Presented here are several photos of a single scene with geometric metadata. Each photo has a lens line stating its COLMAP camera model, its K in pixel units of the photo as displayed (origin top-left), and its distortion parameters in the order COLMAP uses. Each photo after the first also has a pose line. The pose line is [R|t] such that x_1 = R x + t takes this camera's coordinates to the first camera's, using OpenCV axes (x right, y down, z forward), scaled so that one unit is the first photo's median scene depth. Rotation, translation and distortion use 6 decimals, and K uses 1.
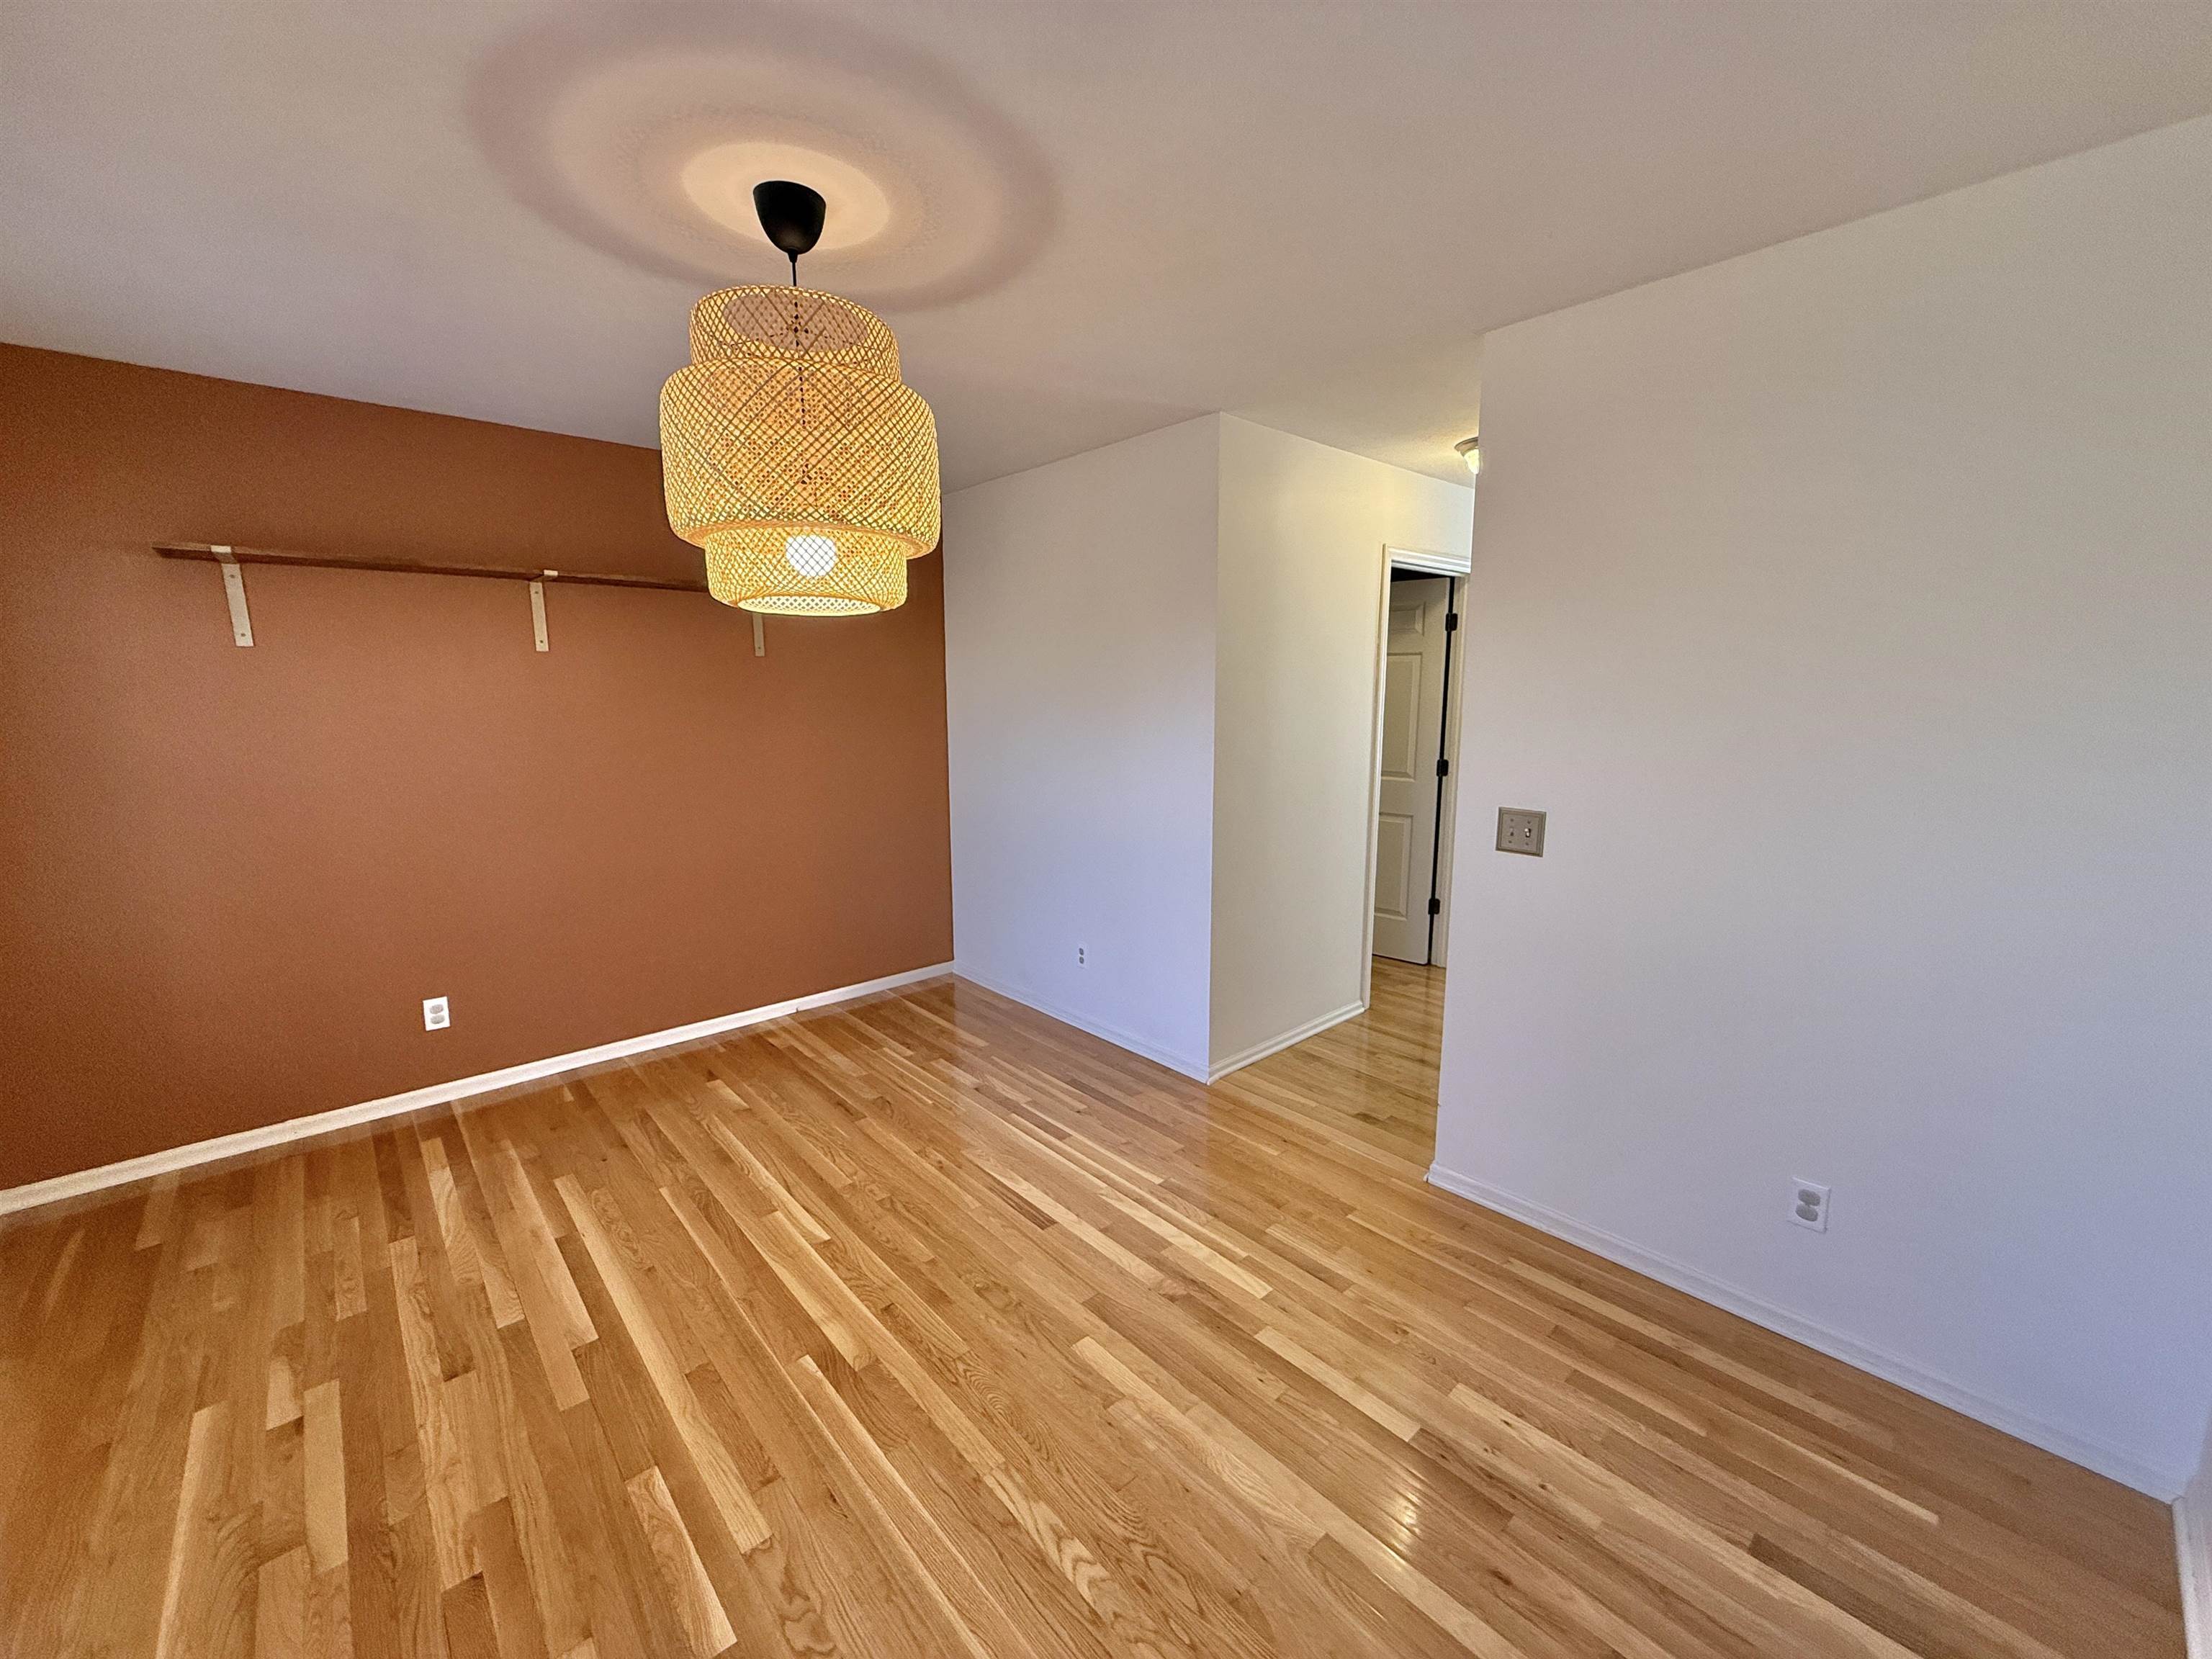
lens RADIAL K [[877.6, 0, 1100.9], [0, 877.6, 825.9], [0, 0, 1]] dist [0.001421, -0.000127]
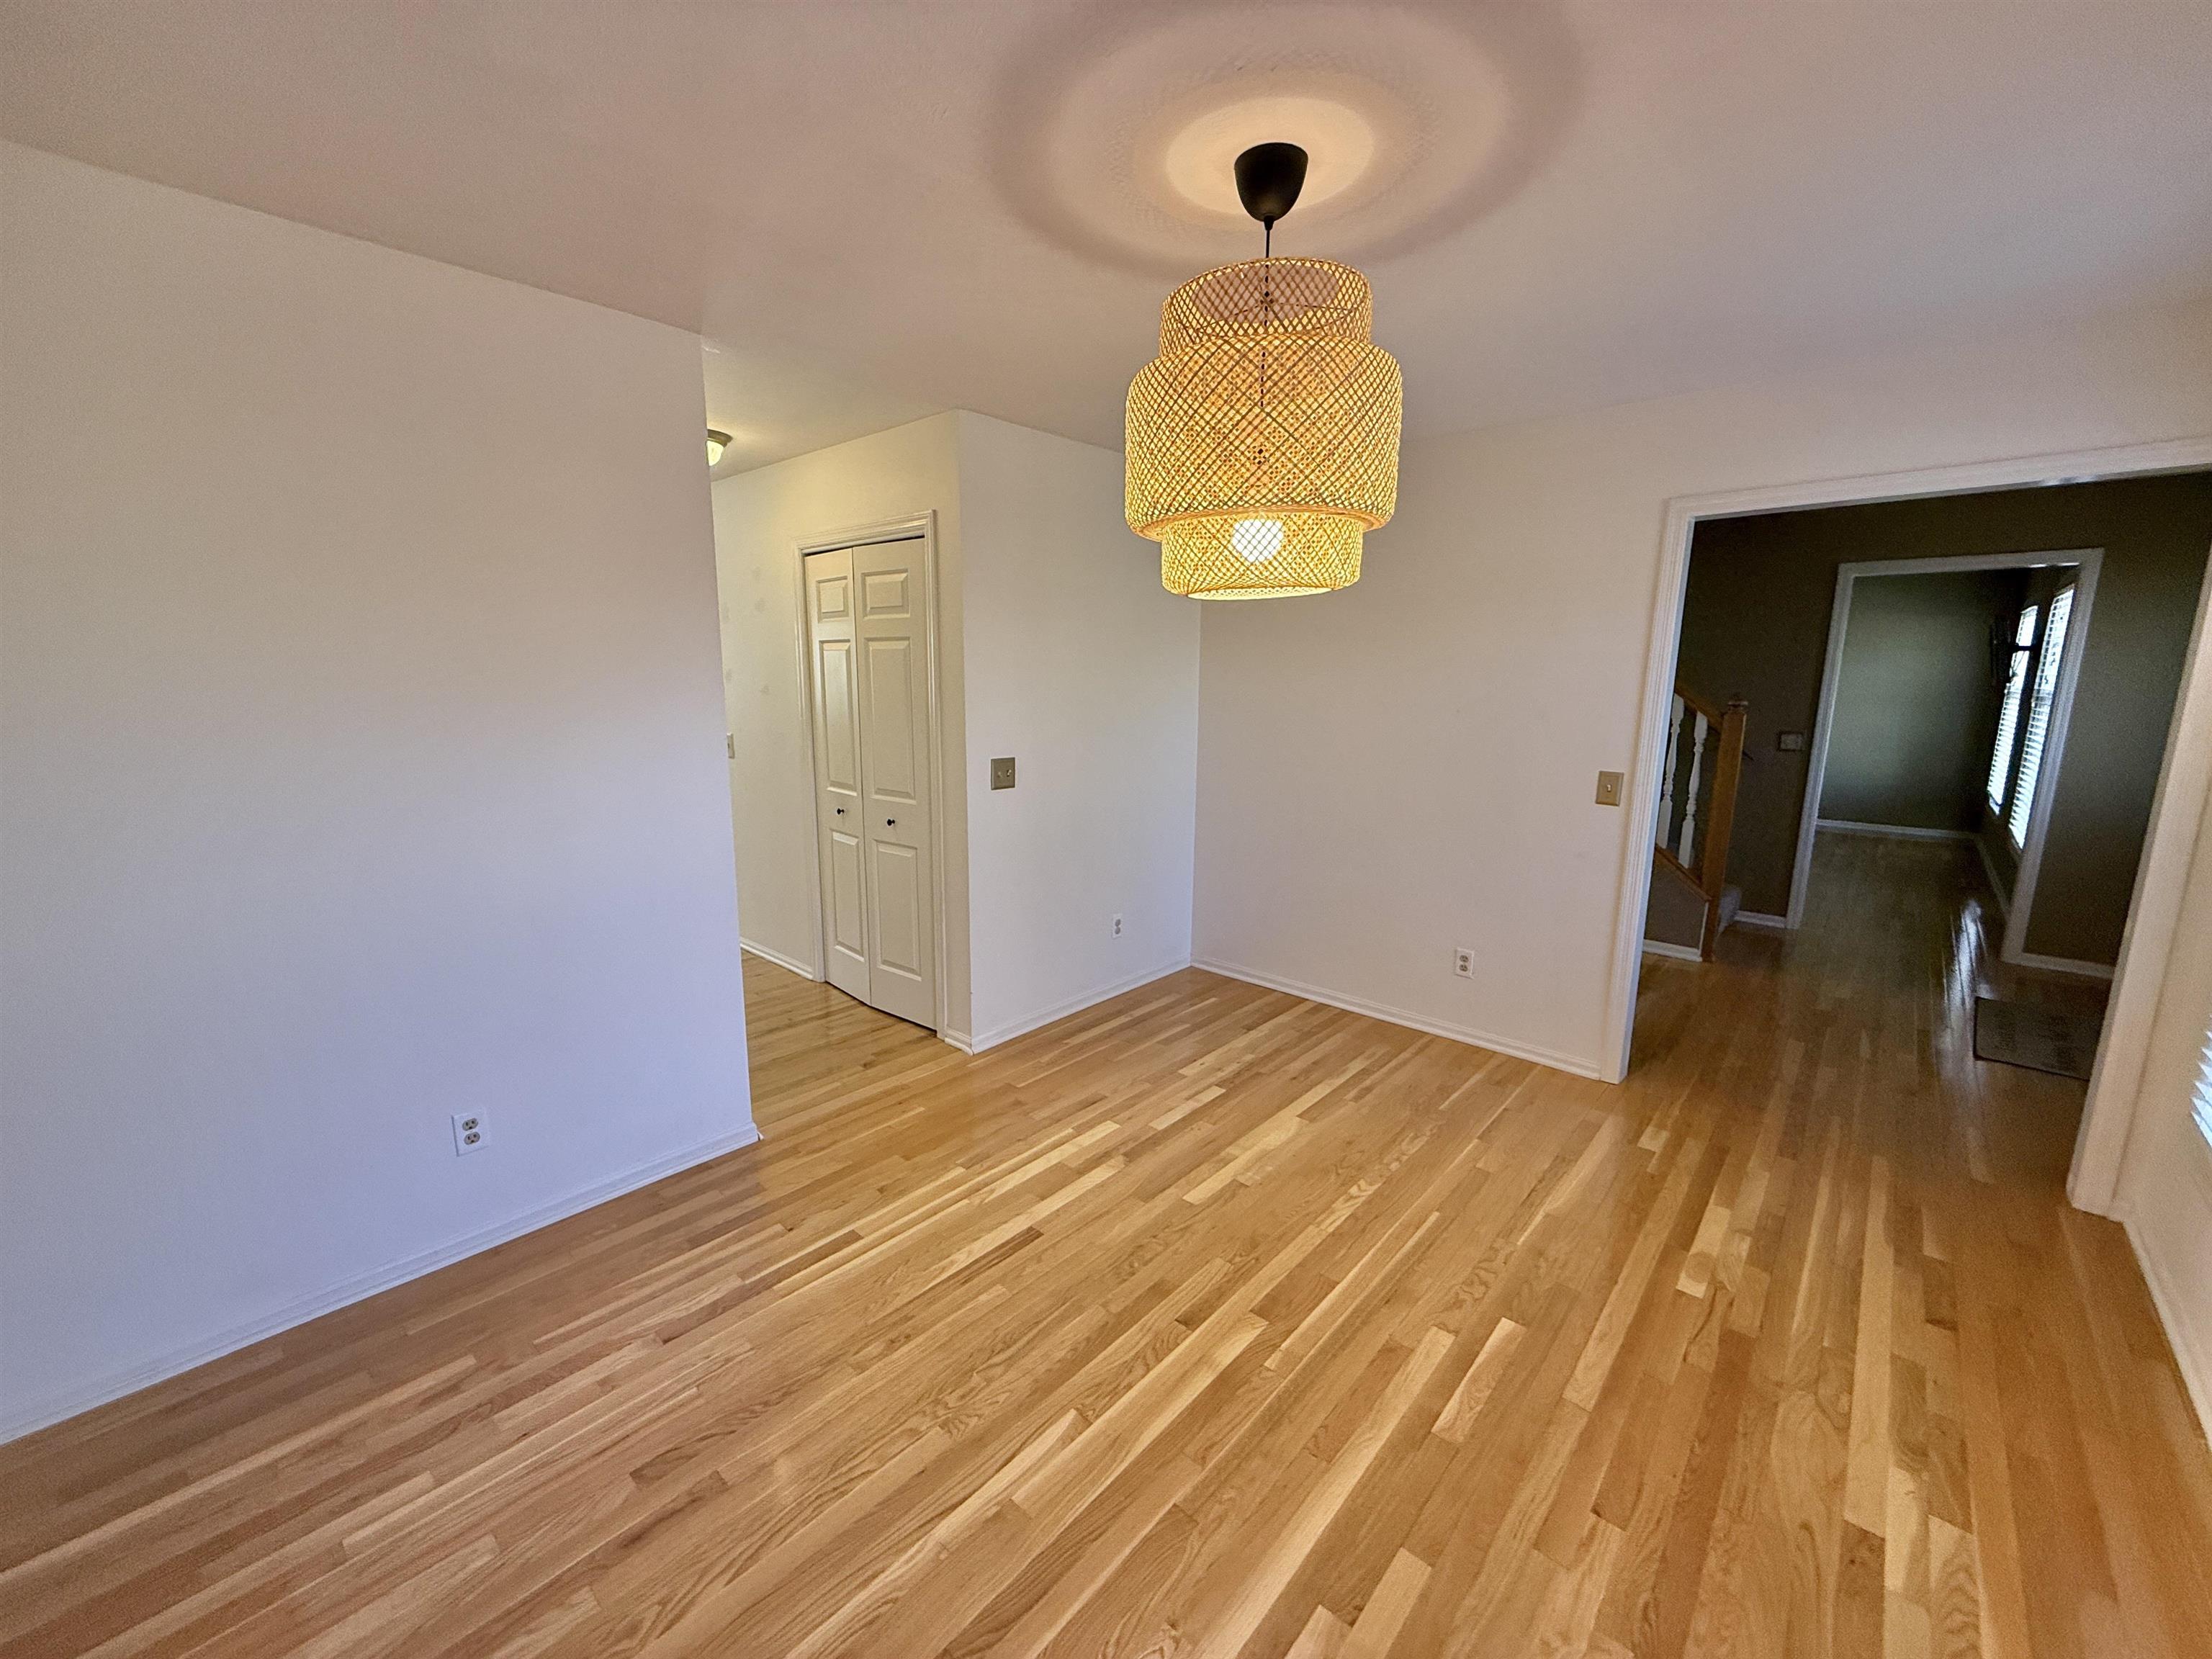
lens RADIAL K [[877.6, 0, 1100.4], [0, 877.6, 833.6], [0, 0, 1]] dist [0.001421, -0.000127]
pose [[-0.100538, -0.178754, 0.978744, -1.010827], [0.150252, 0.969718, 0.192539, -0.157743], [-0.983522, 0.166416, -0.070636, 1.000564]]
